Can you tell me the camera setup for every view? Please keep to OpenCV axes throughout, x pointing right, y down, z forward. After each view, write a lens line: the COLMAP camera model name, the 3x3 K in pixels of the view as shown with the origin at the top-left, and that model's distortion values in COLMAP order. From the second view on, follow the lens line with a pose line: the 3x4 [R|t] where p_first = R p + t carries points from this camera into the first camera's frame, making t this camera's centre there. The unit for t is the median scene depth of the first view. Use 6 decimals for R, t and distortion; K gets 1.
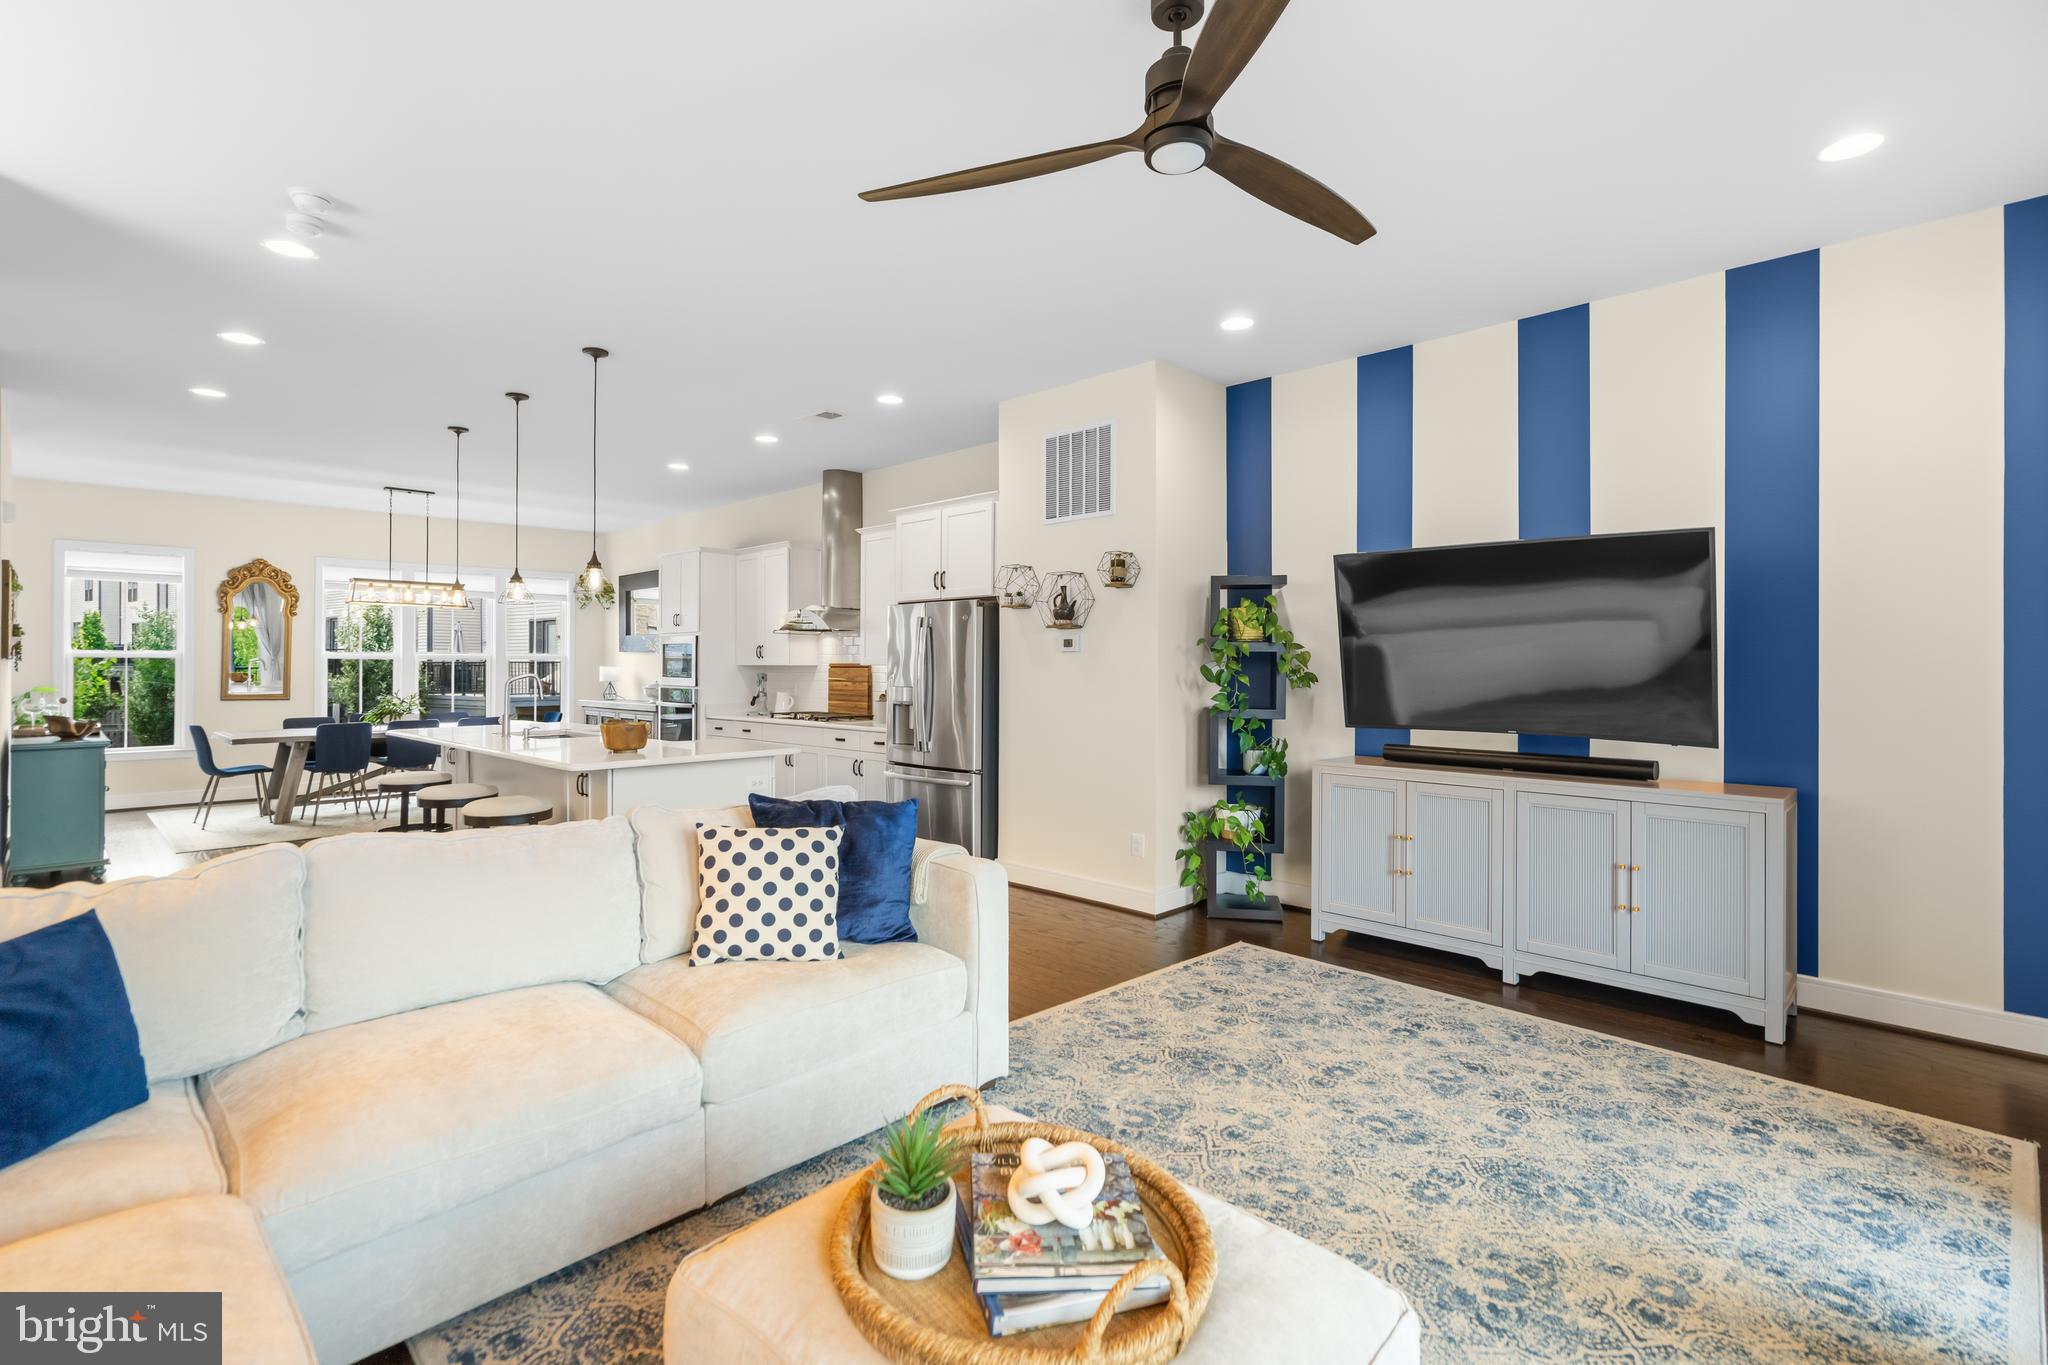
lens RADIAL K [[941.2, 0, 1009.7], [0, 941.2, 657.1], [0, 0, 1]] dist [-0.000279, 0.001304]
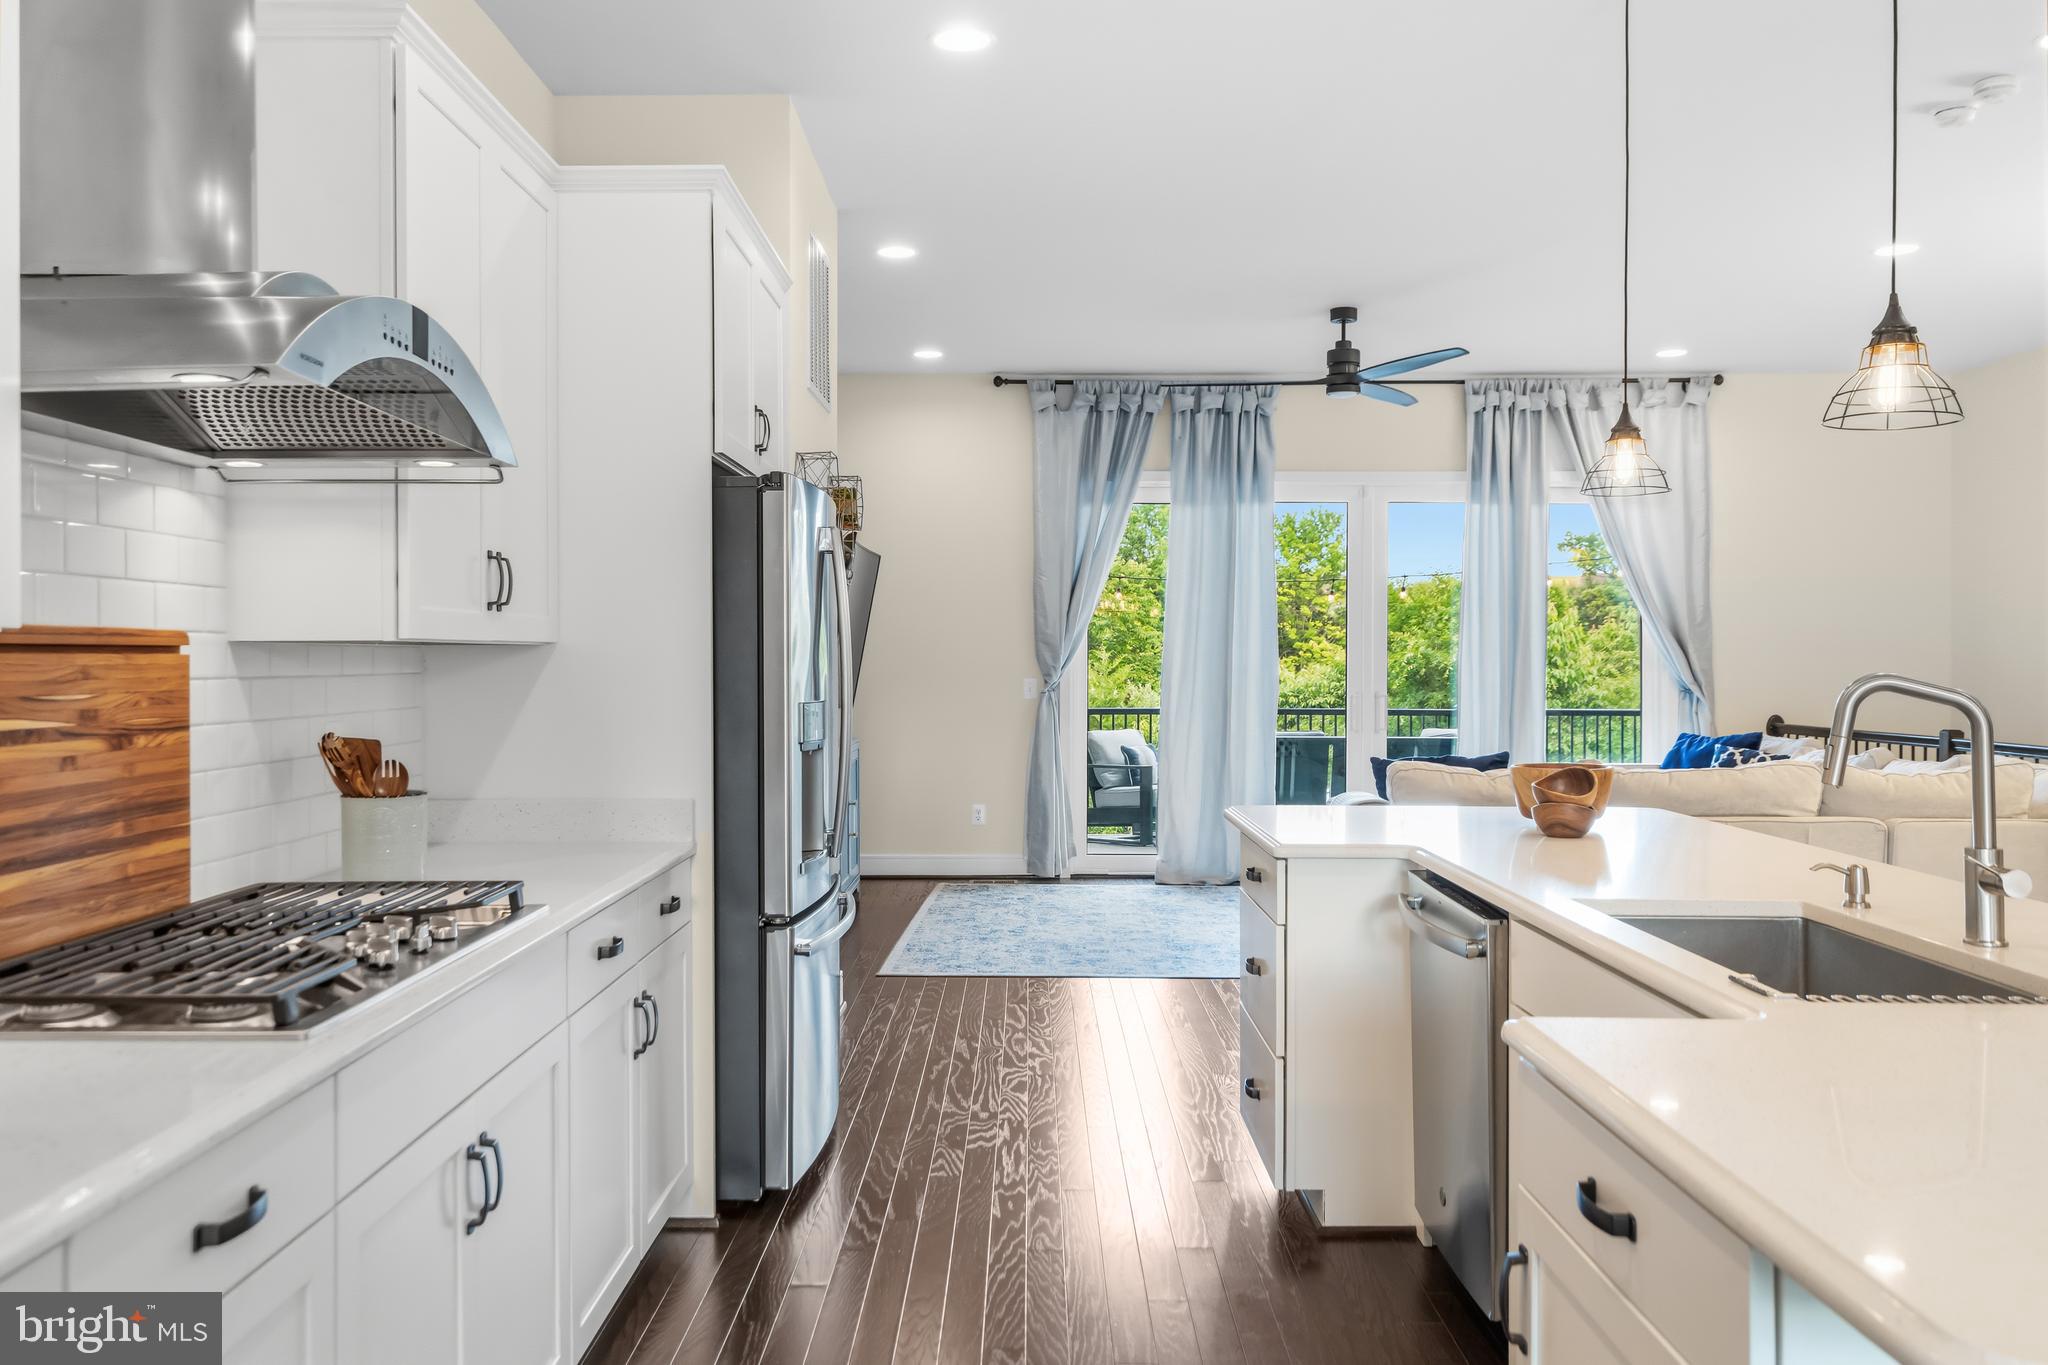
lens RADIAL K [[1562.8, 0, 1017.7], [0, 1562.8, 644.5], [0, 0, 1]] dist [0.013184, -0.014790]
pose [[-0.696734, 0.002963, 0.717323, -0.458104], [-0.008610, 0.999885, -0.012493, 0.011565], [-0.717278, -0.014881, -0.696629, 1.021468]]
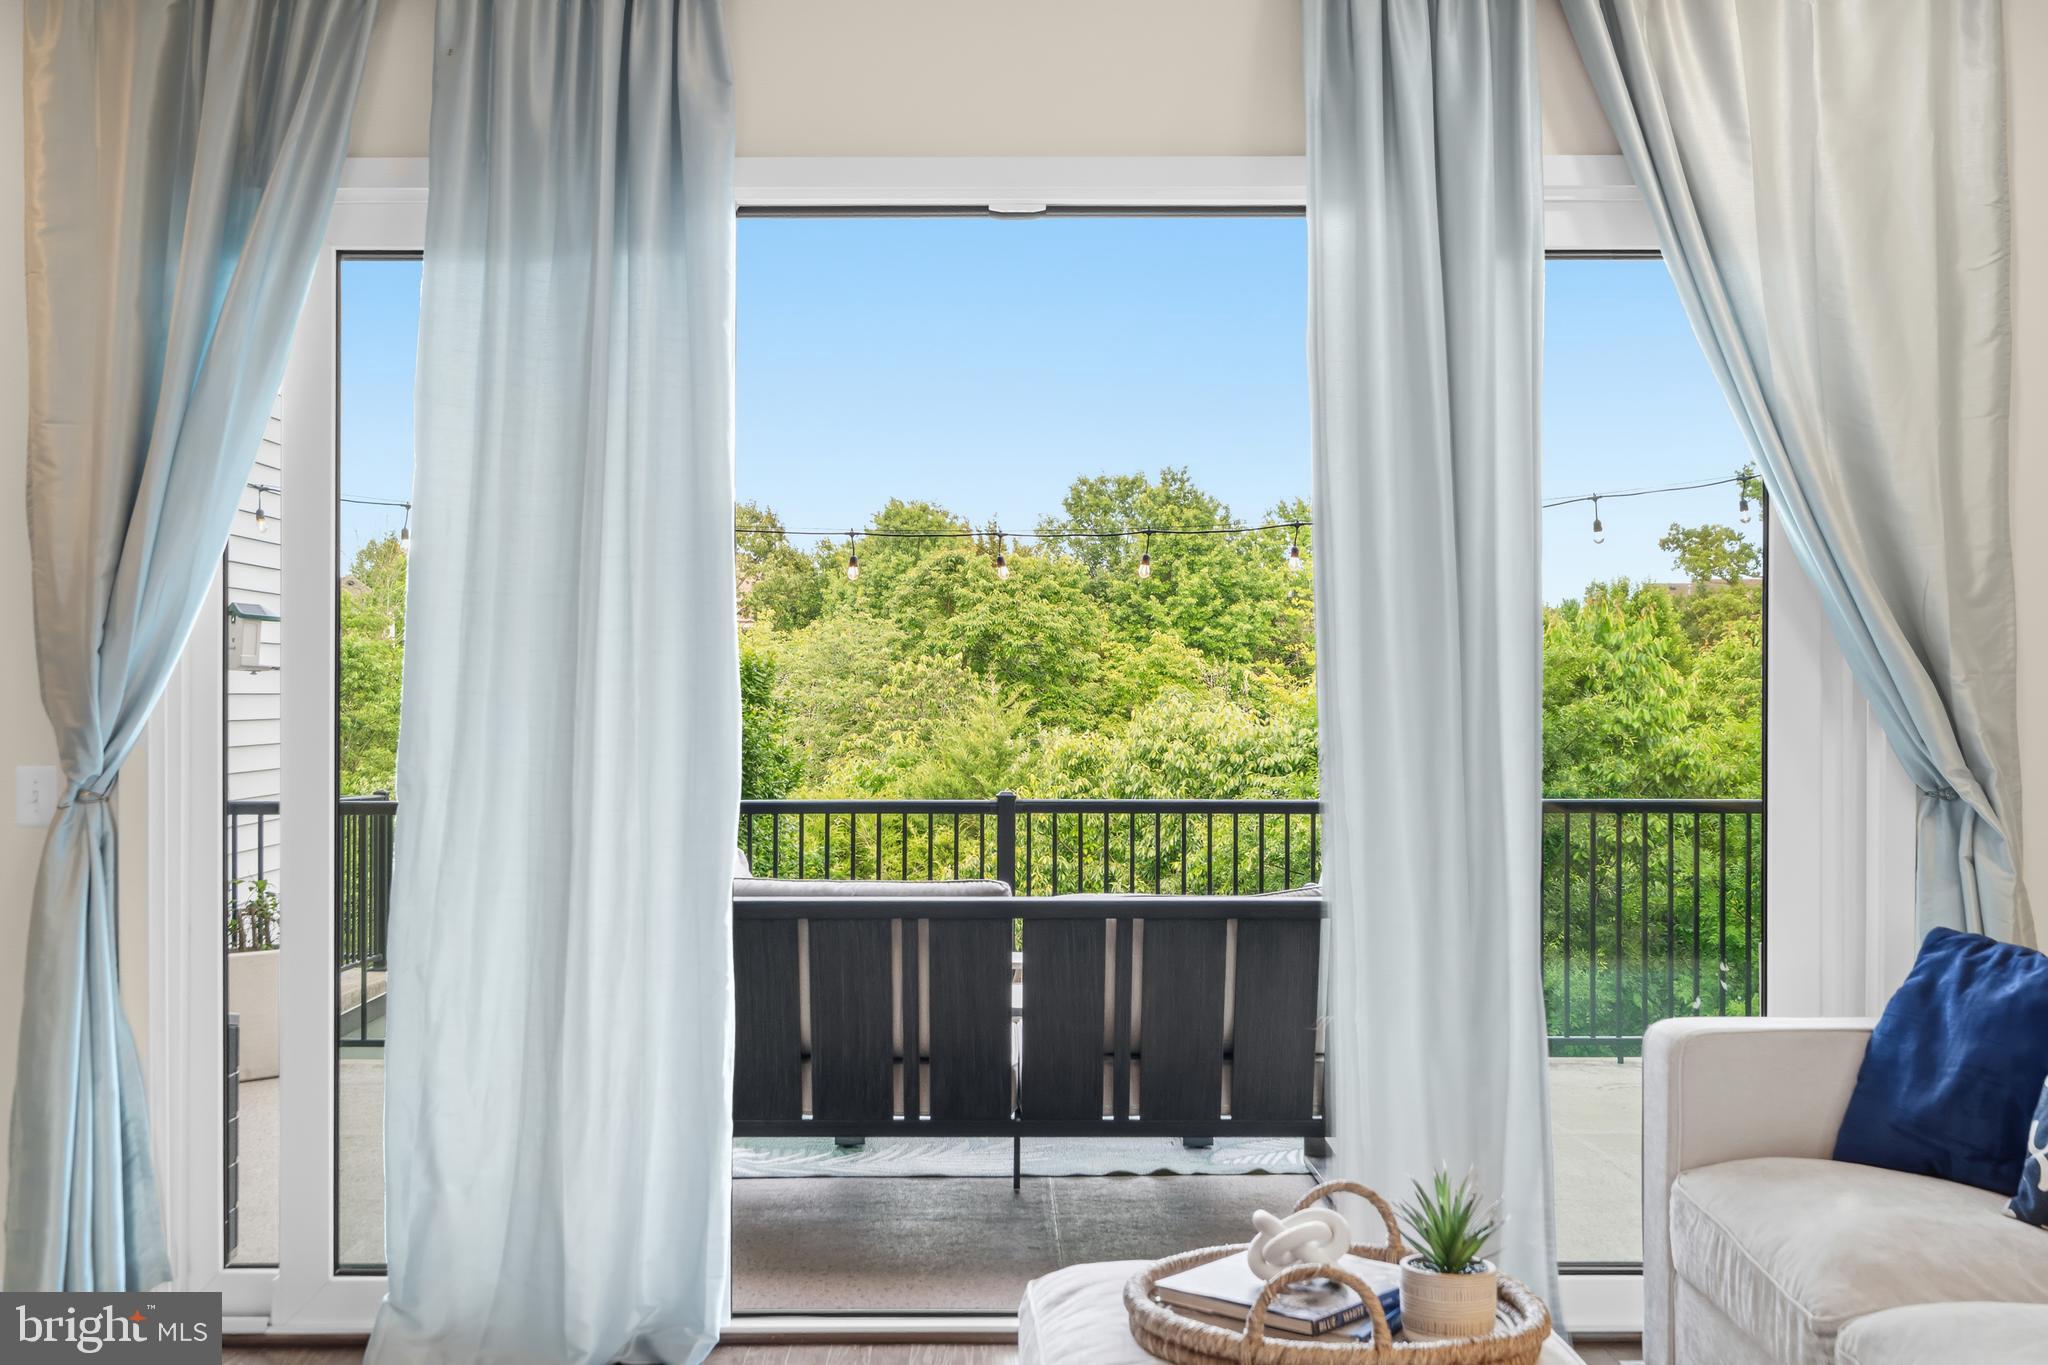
lens RADIAL K [[1958.3, 0, 995.6], [0, 1958.3, 704.5], [0, 0, 1]] dist [-0.005686, 0.000000]
pose [[-0.699157, -0.005983, 0.714943, -0.173385], [-0.005433, 0.999981, 0.003056, 0.004406], [-0.714948, -0.001748, -0.699176, 0.408440]]
